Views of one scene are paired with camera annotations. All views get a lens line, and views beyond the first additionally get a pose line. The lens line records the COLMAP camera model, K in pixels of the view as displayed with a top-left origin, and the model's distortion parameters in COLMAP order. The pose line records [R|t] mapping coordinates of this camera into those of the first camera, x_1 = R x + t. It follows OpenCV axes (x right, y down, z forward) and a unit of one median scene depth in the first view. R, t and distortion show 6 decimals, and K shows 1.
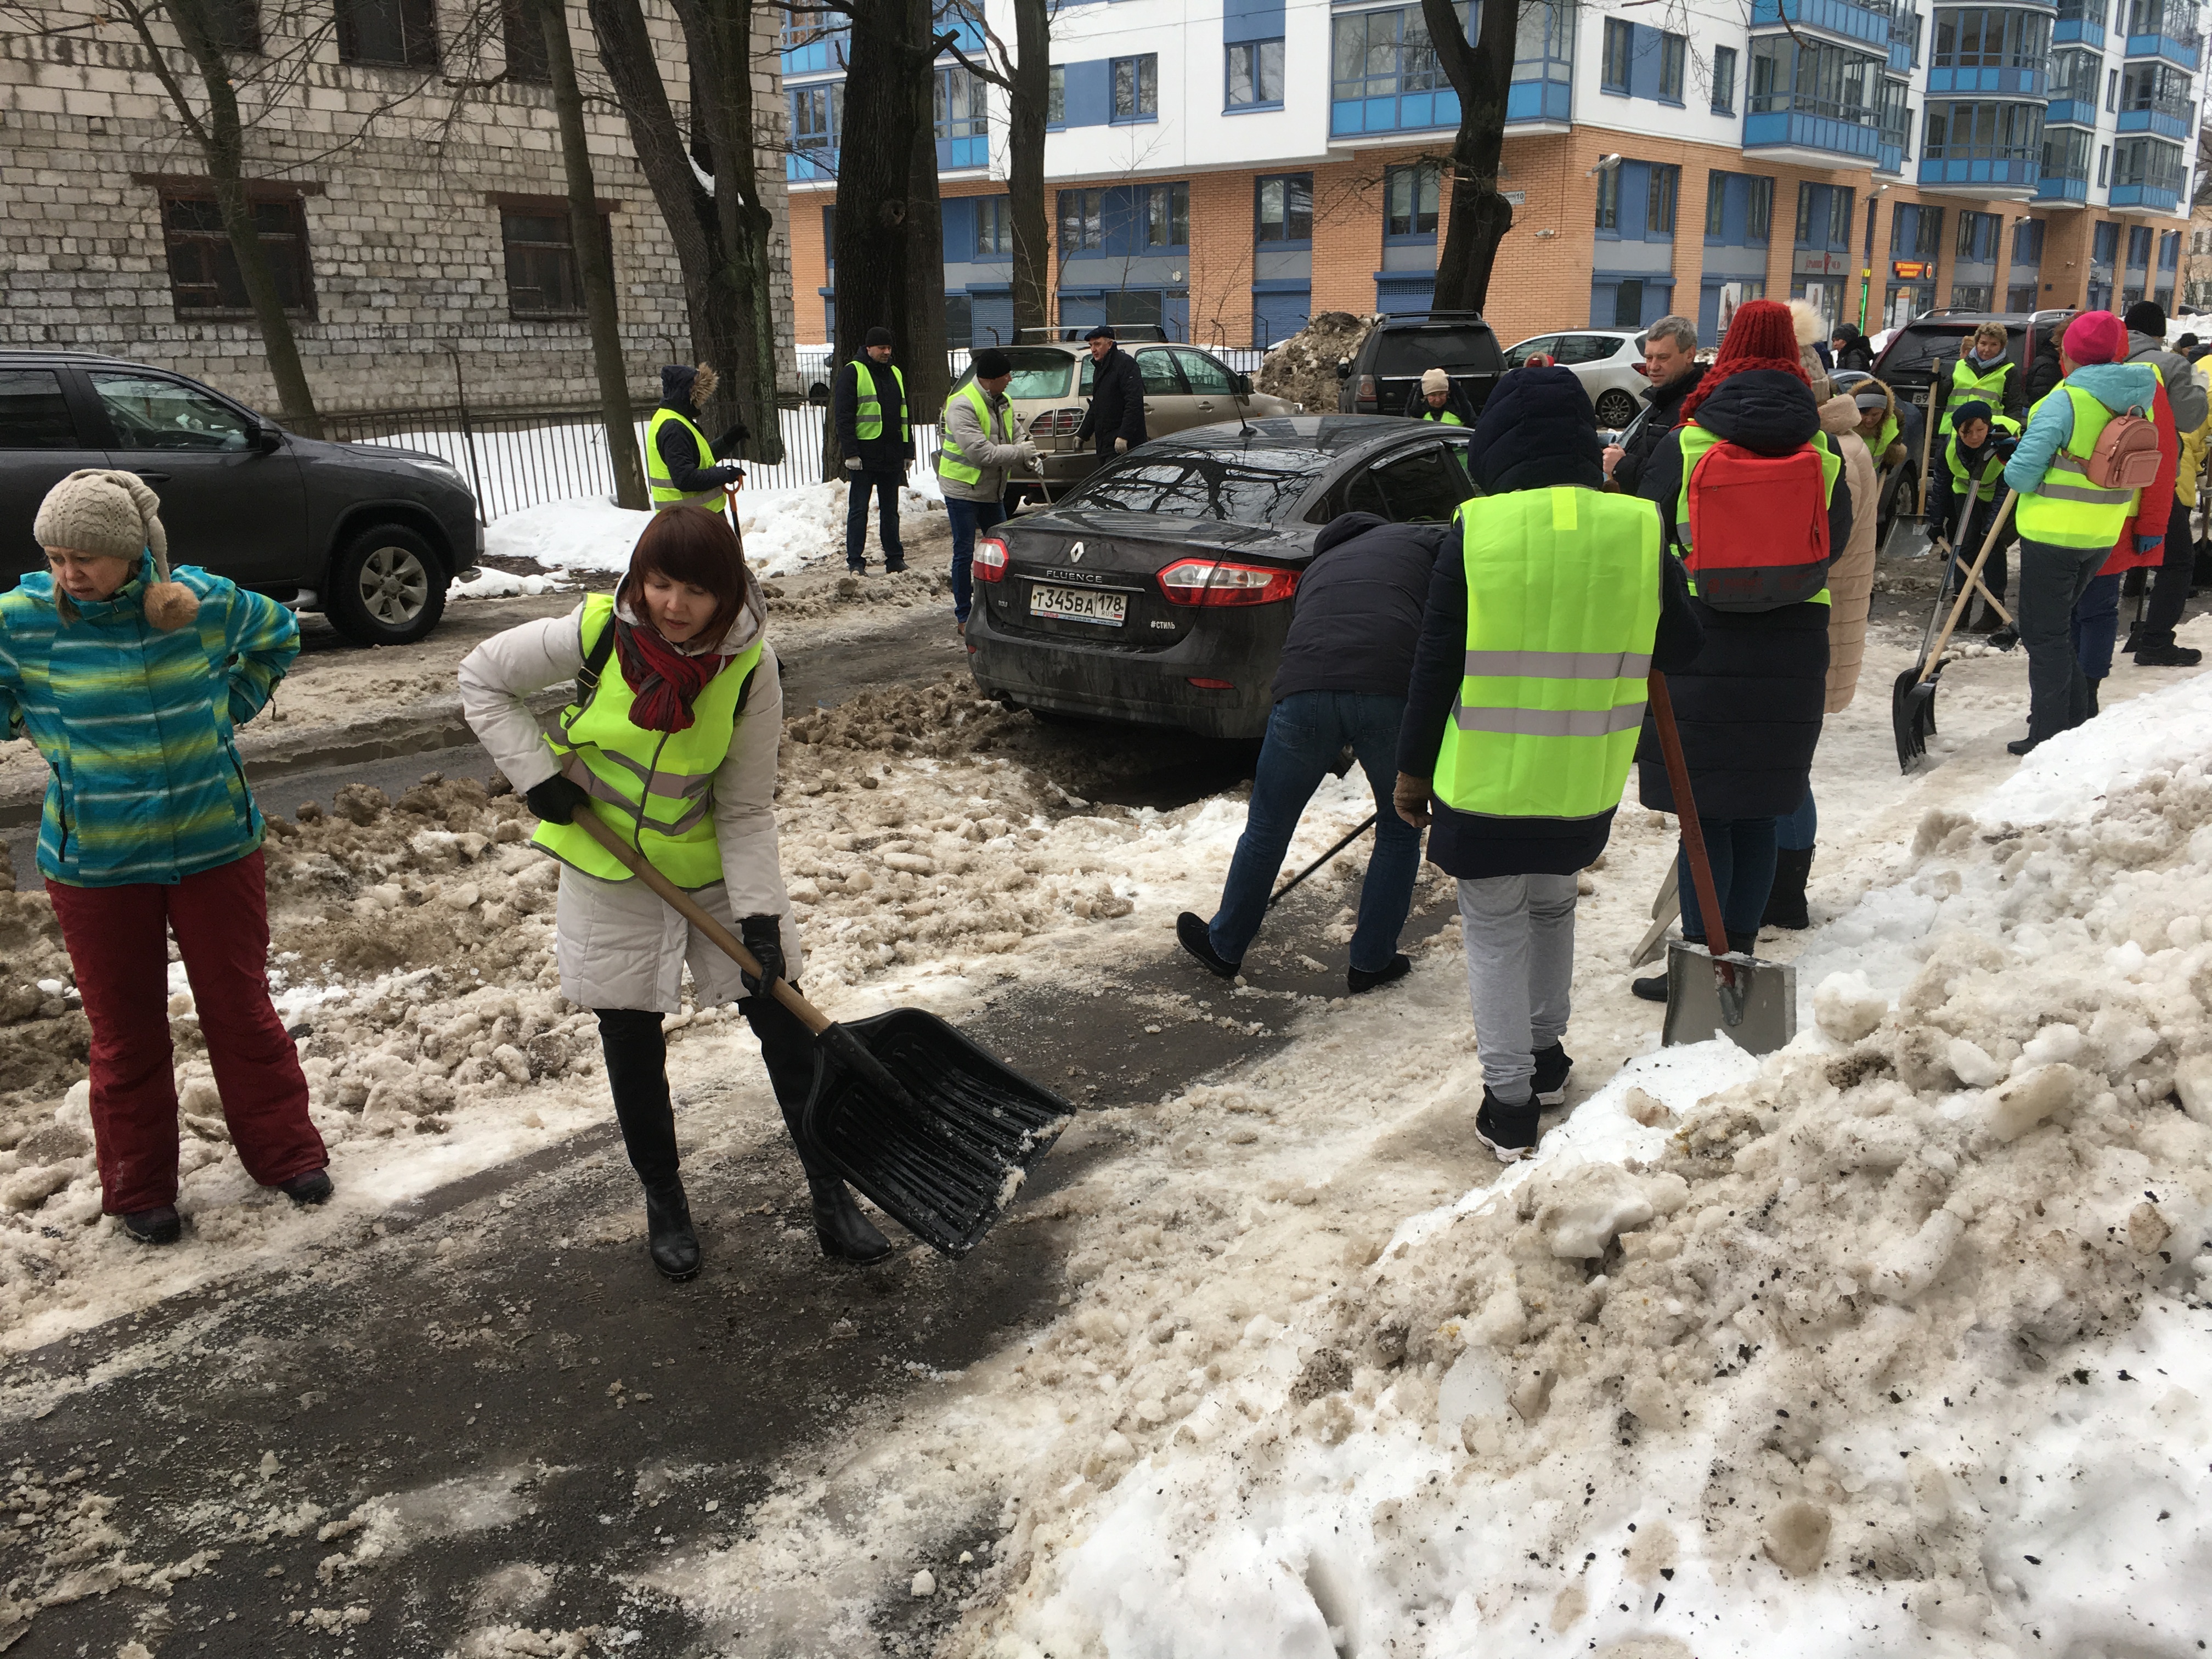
lens RADIAL K [[1860.7, 0, 1102.1], [0, 1860.7, 833.4], [0, 0, 1]] dist [0.080219, -0.102801]
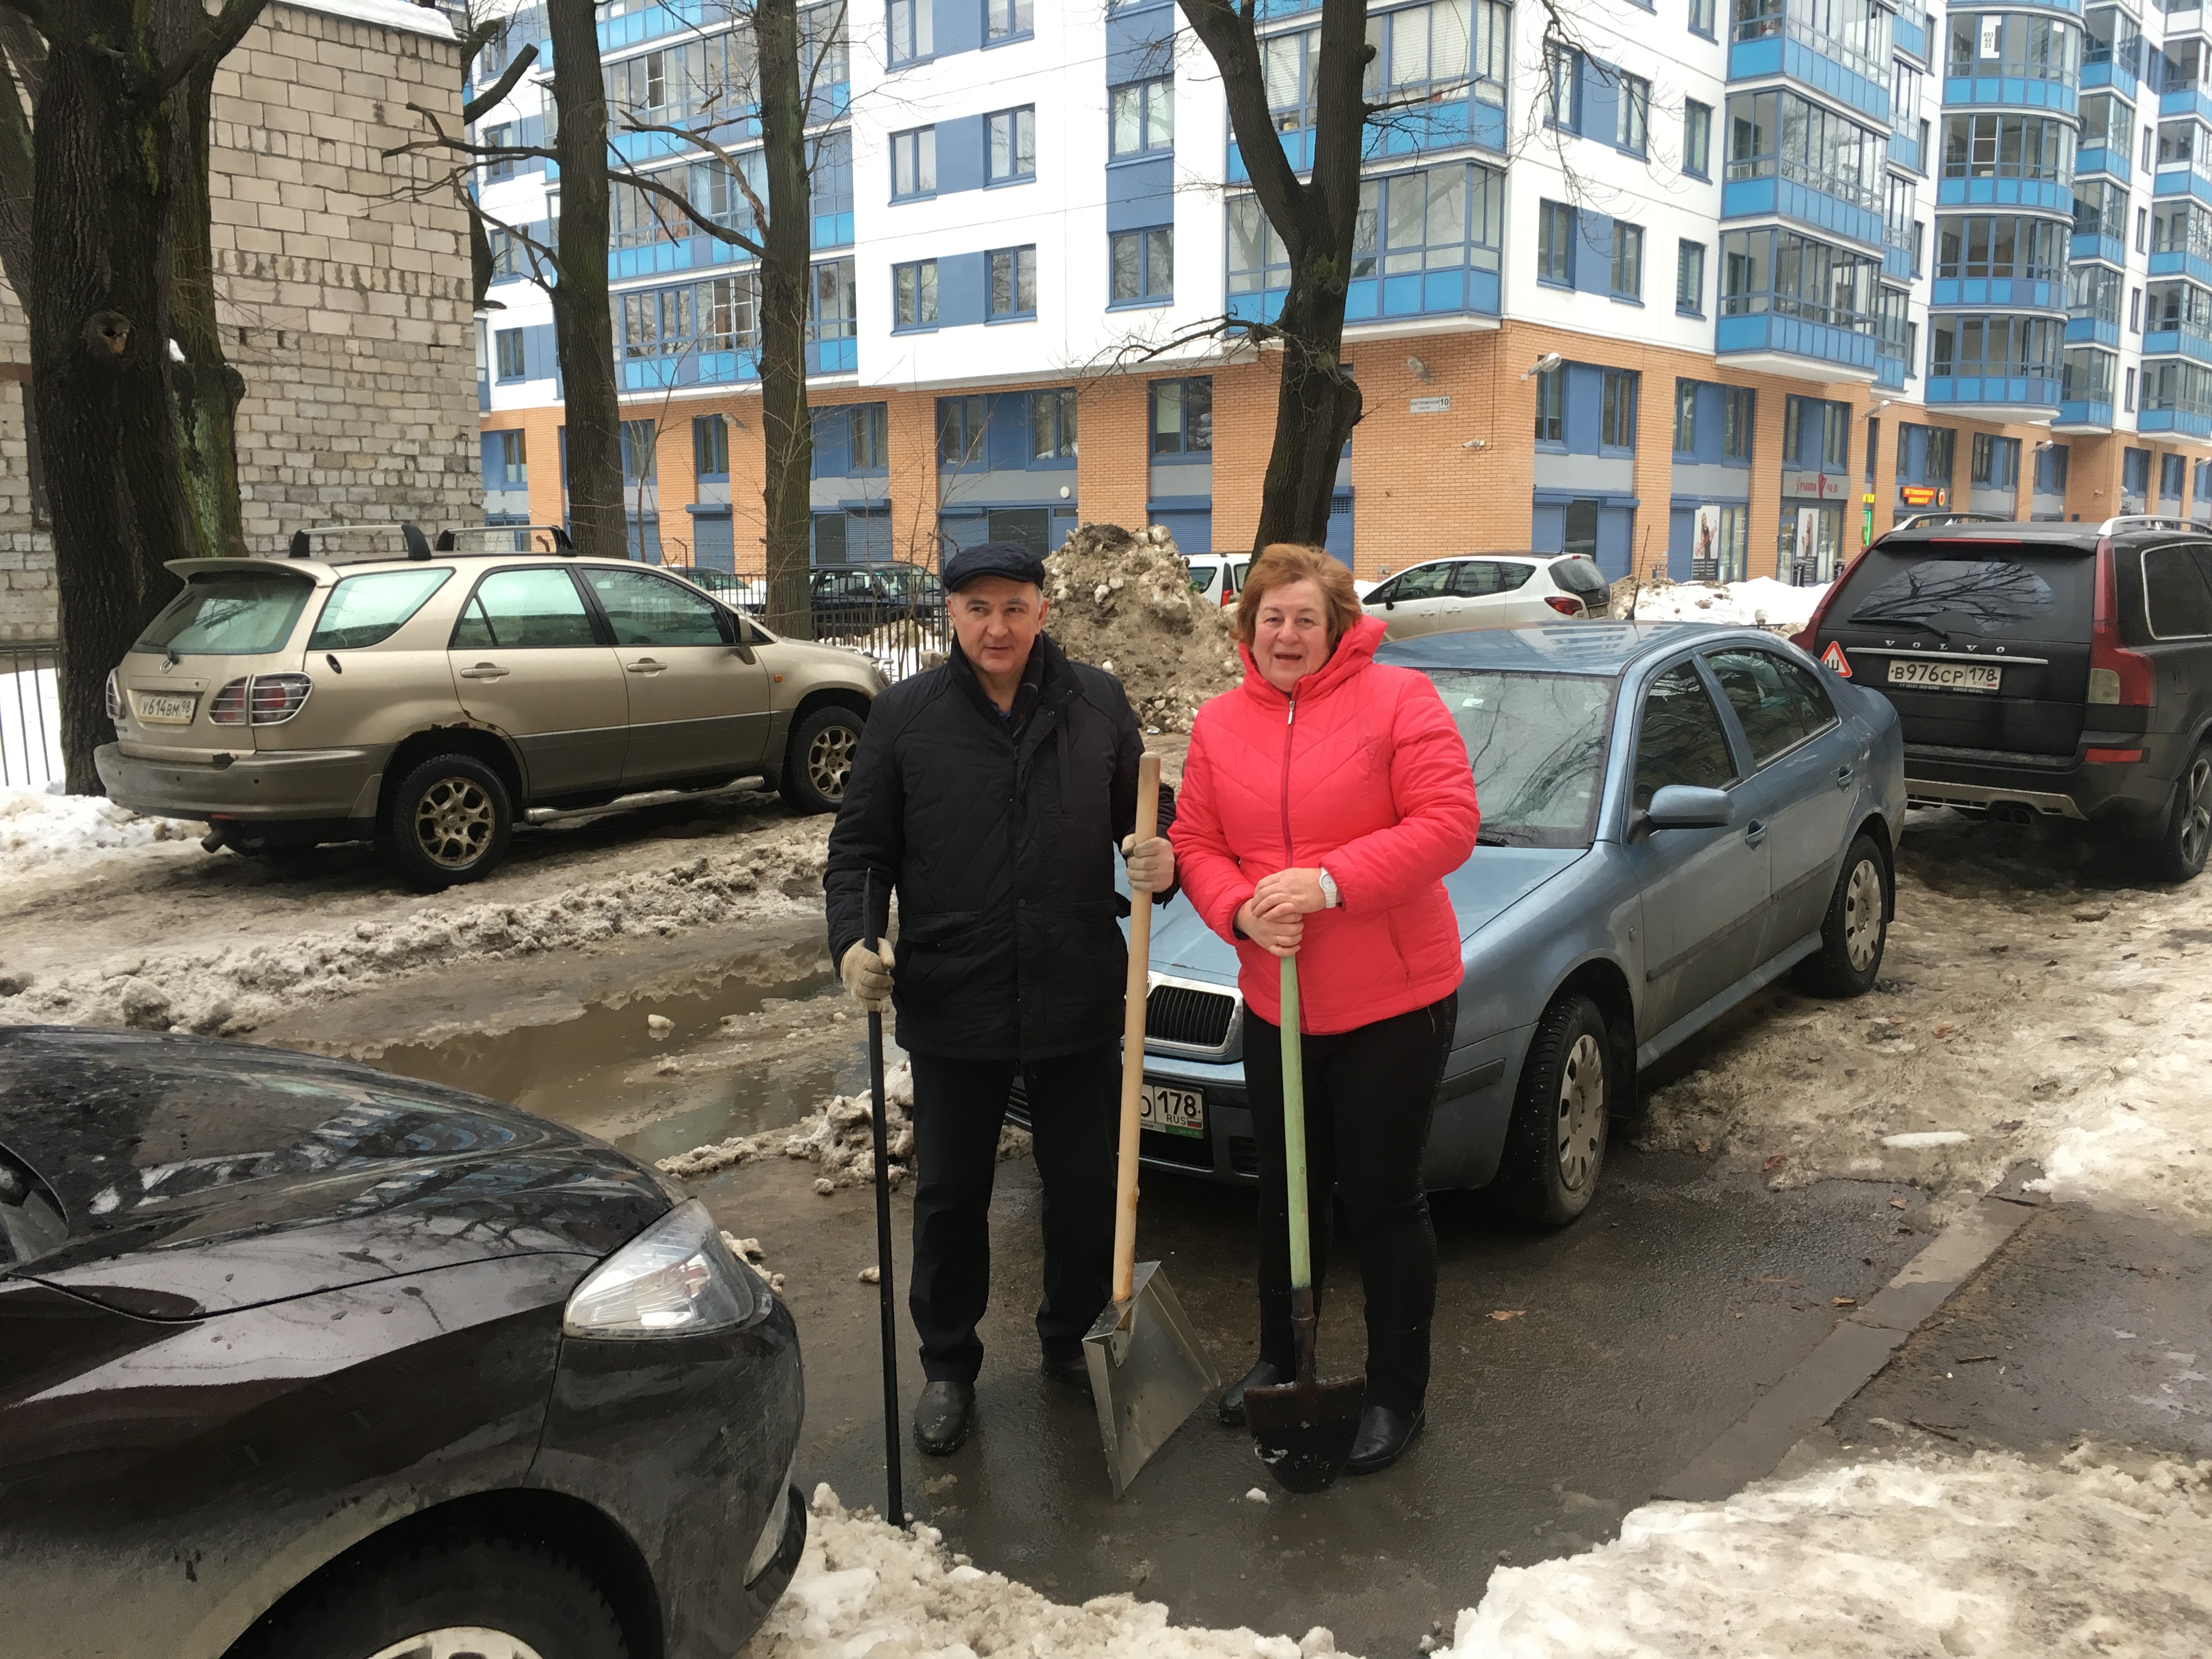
lens RADIAL K [[1860.7, 0, 1102.1], [0, 1860.7, 833.4], [0, 0, 1]] dist [0.080219, -0.102801]
pose [[0.999806, 0.009451, -0.017294, 0.154934], [-0.011384, 0.993266, -0.115297, -0.086825], [0.016088, 0.115471, 0.993181, 0.336657]]
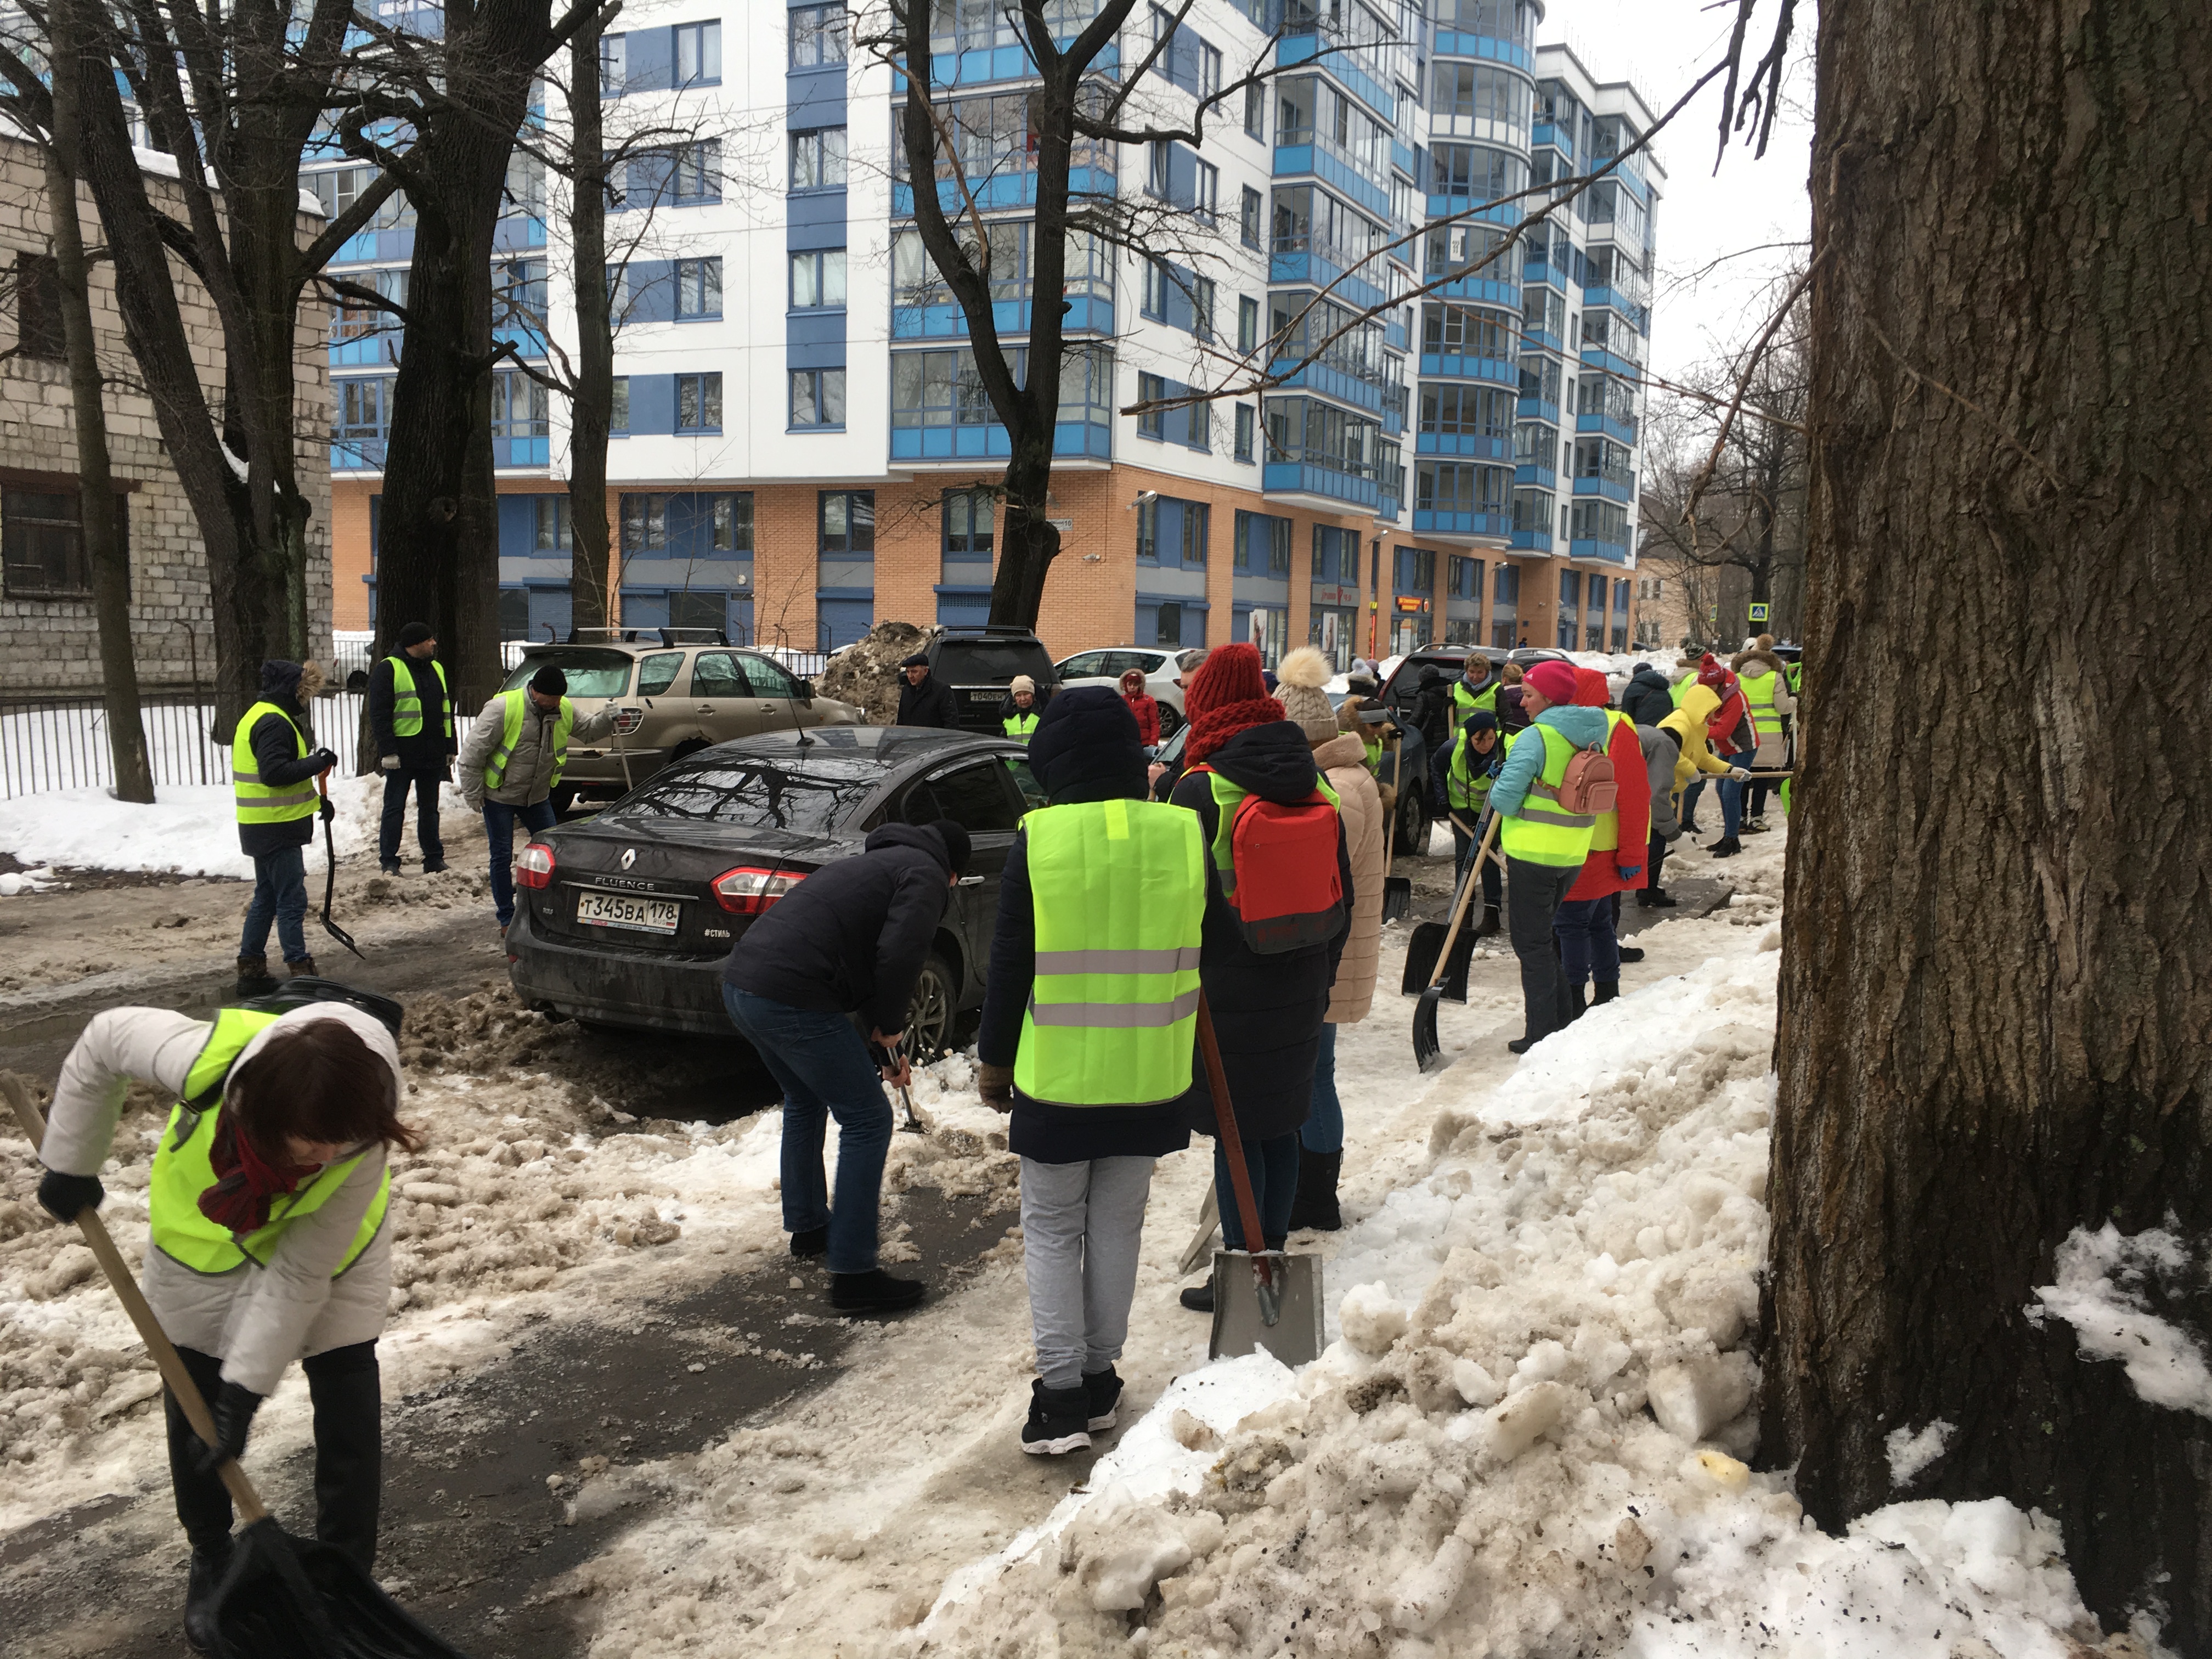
lens RADIAL K [[1860.7, 0, 1102.1], [0, 1860.7, 833.4], [0, 0, 1]] dist [0.080219, -0.102801]
pose [[0.973737, 0.010416, 0.227438, 0.002073], [0.024927, 0.988071, -0.151971, -0.003318], [-0.226308, 0.153649, 0.961861, -0.001123]]
